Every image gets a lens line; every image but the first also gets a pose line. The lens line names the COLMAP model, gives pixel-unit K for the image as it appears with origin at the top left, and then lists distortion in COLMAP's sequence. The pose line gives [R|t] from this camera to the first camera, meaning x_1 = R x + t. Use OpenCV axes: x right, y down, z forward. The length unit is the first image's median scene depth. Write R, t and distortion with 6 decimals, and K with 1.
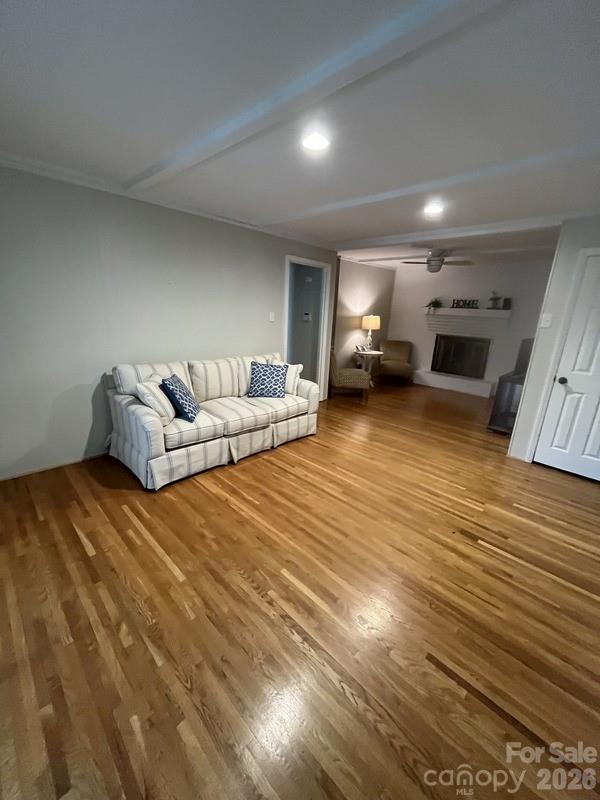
lens RADIAL K [[322.9, 0, 300.0], [0, 322.9, 400.0], [0, 0, 1]] dist [0.001298, 0.000058]
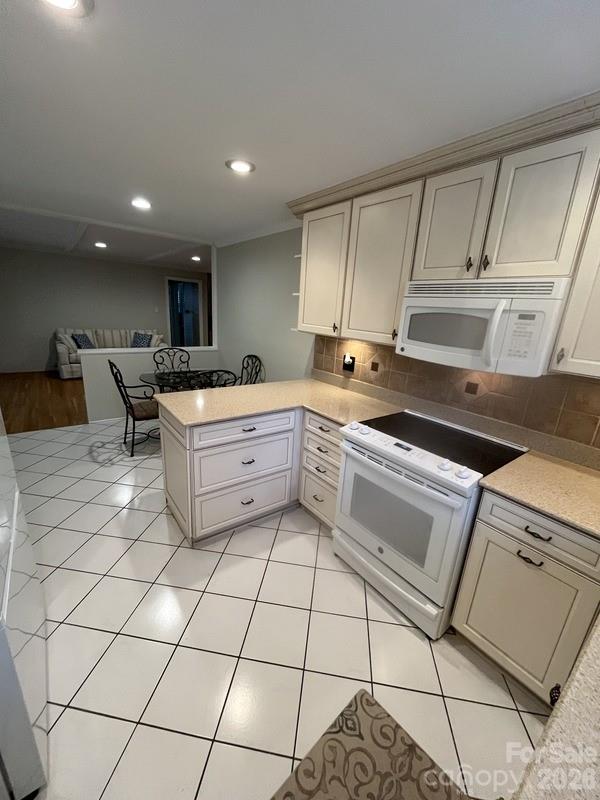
lens RADIAL K [[322.9, 0, 300.0], [0, 322.9, 400.0], [0, 0, 1]] dist [0.001298, 0.000058]
pose [[0.989848, 0.047787, -0.133859, 1.400918], [-0.048336, 0.998831, -0.000848, 0.304265], [0.133662, 0.007309, 0.991000, -0.994706]]
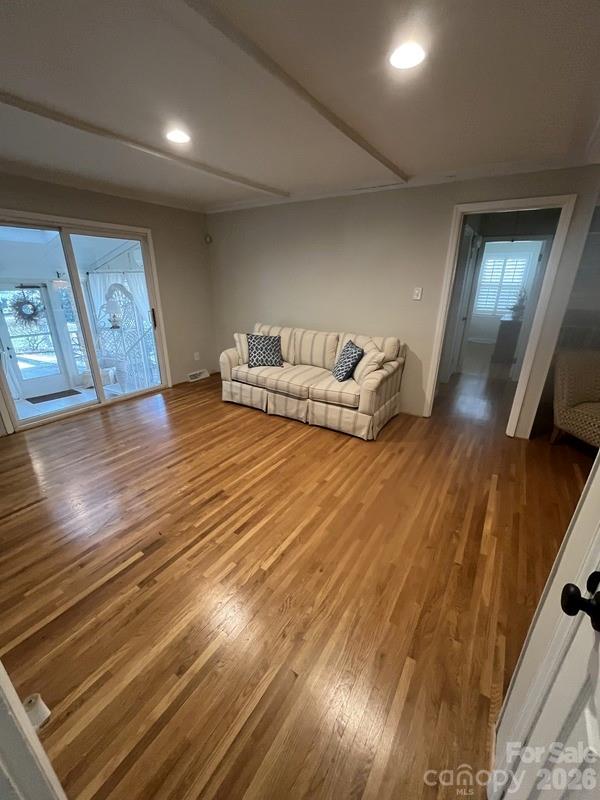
lens RADIAL K [[322.9, 0, 300.0], [0, 322.9, 400.0], [0, 0, 1]] dist [0.001298, 0.000058]
pose [[0.196930, 0.294844, -0.935033, 0.962484], [-0.267920, 0.933592, 0.237962, -0.176736], [0.943100, 0.203652, 0.262846, 0.807381]]
